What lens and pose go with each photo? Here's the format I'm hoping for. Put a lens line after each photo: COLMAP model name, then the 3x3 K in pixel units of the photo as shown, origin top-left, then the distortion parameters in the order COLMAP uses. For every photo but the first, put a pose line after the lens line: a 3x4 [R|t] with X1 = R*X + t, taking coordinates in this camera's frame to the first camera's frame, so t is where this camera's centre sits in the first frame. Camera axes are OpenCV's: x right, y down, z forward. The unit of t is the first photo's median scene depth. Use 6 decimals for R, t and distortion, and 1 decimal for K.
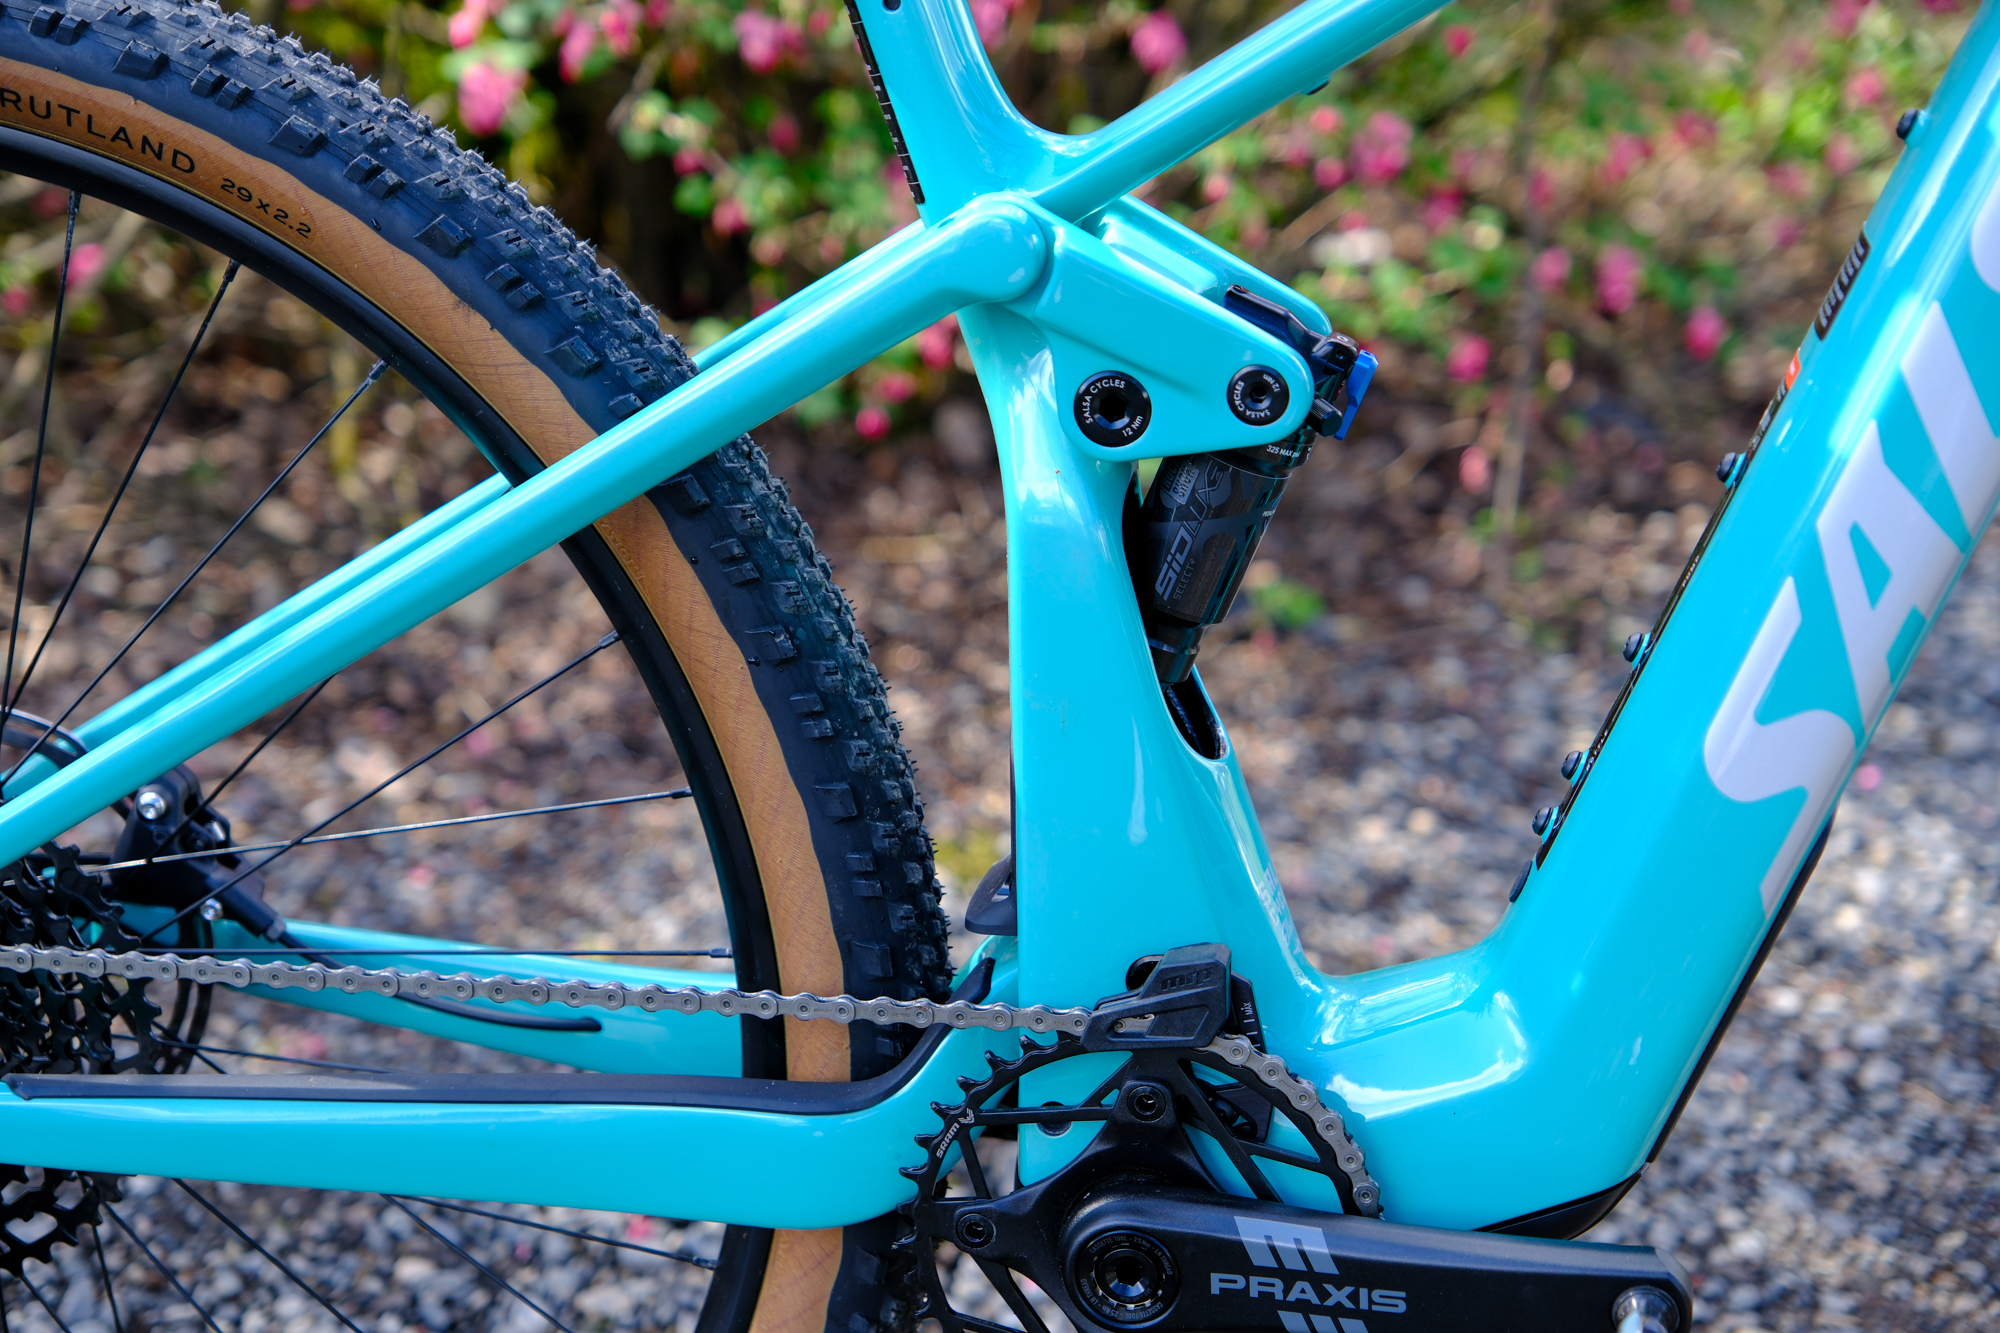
lens RADIAL K [[3930.9, 0, 1000.0], [0, 3930.9, 666.5], [0, 0, 1]] dist [0.060465, 0.394453]
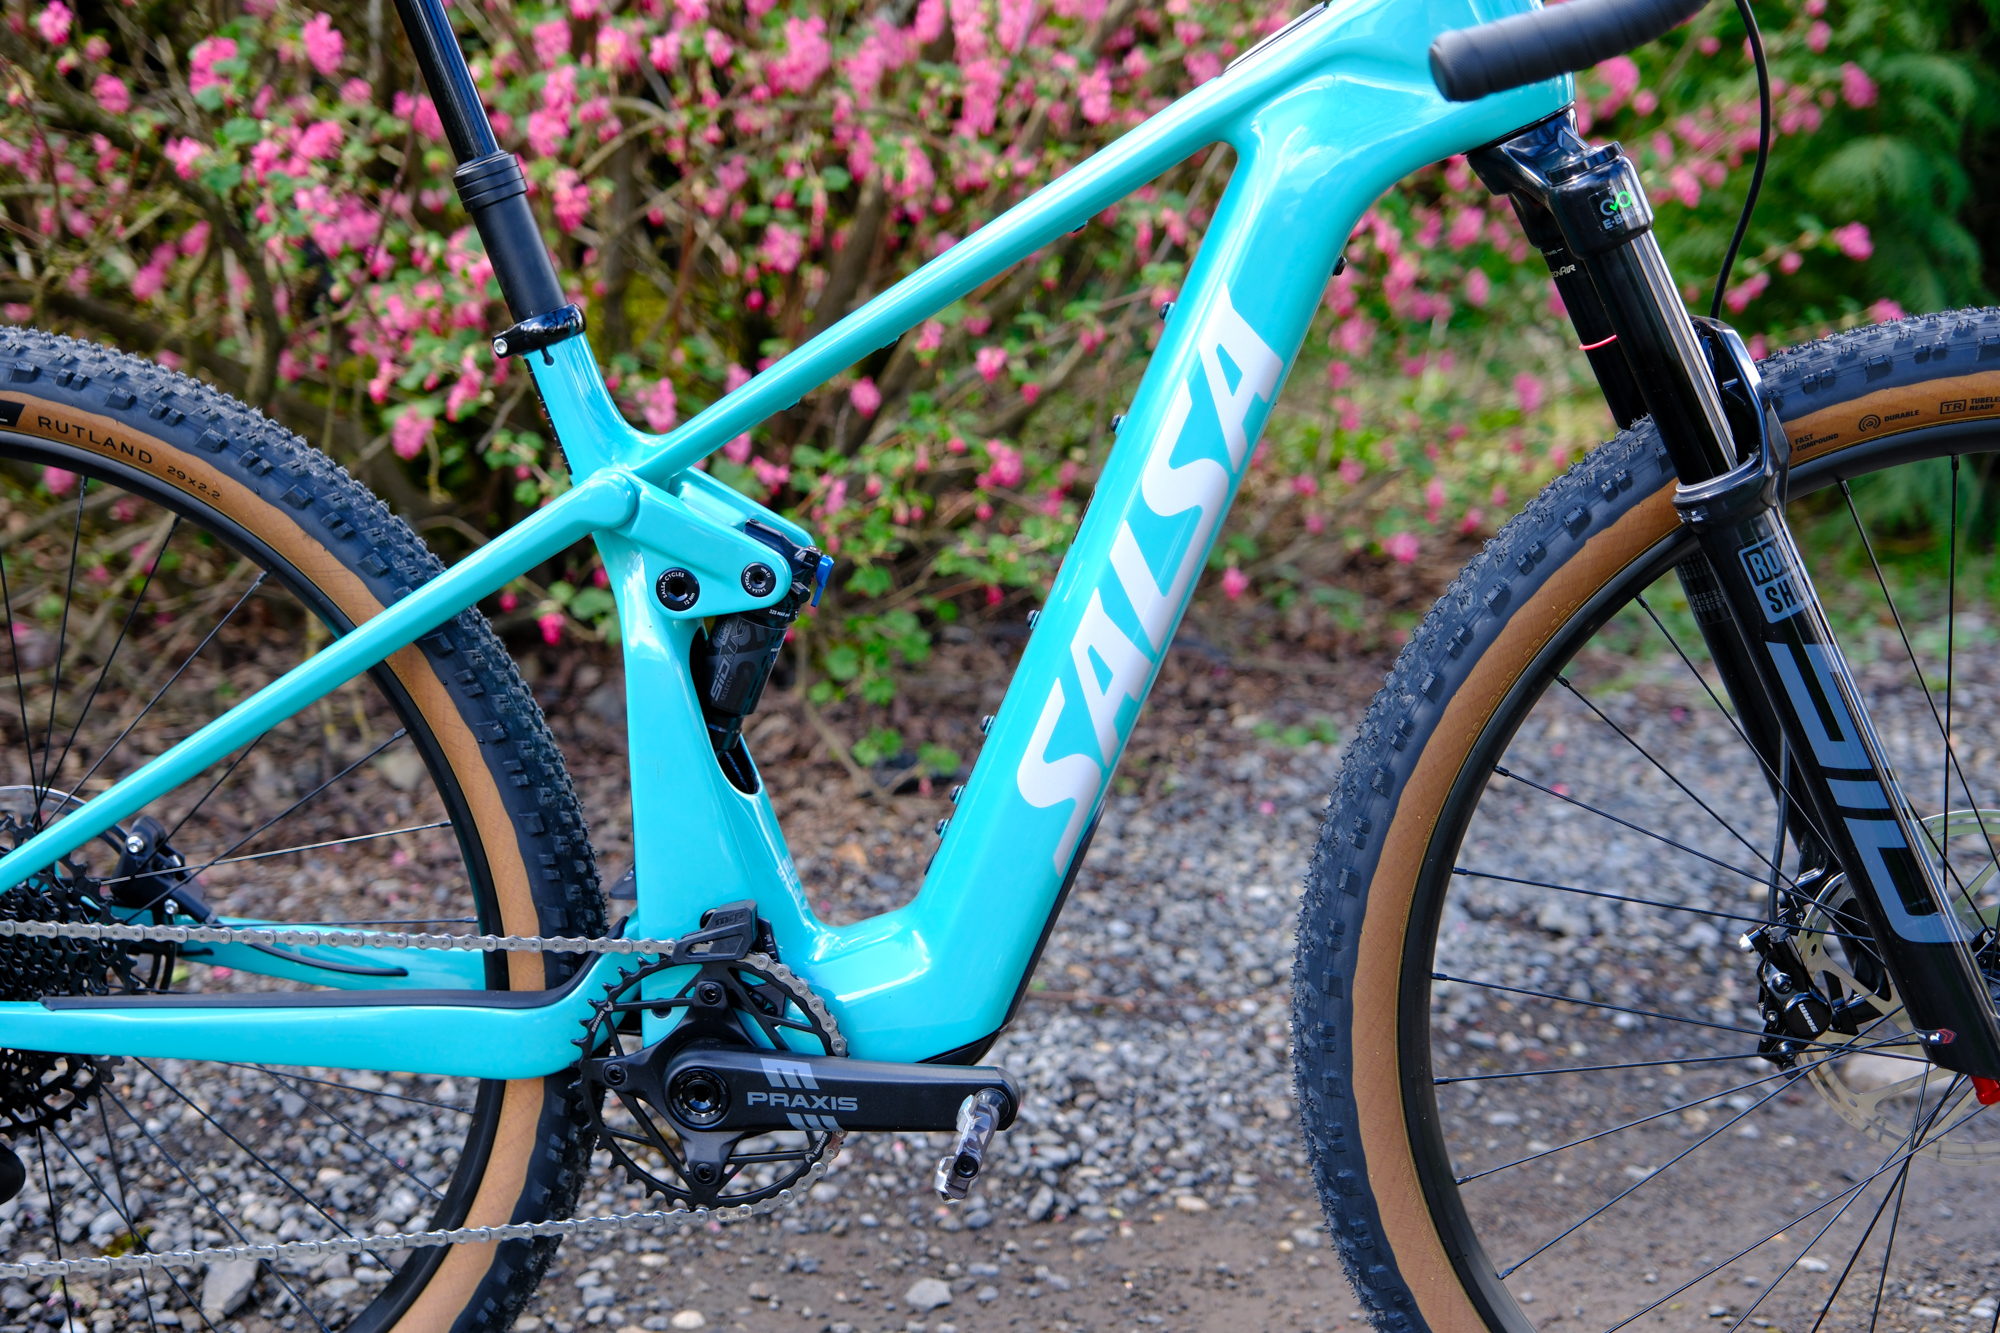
lens RADIAL K [[3016.6, 0, 1000.0], [0, 3016.6, 666.5], [0, 0, 1]] dist [0.072920, 0.117333]
pose [[0.999478, -0.013044, 0.029573, 0.125460], [0.015138, 0.997310, -0.071720, 0.064241], [-0.028558, 0.072131, 0.996986, -0.326878]]
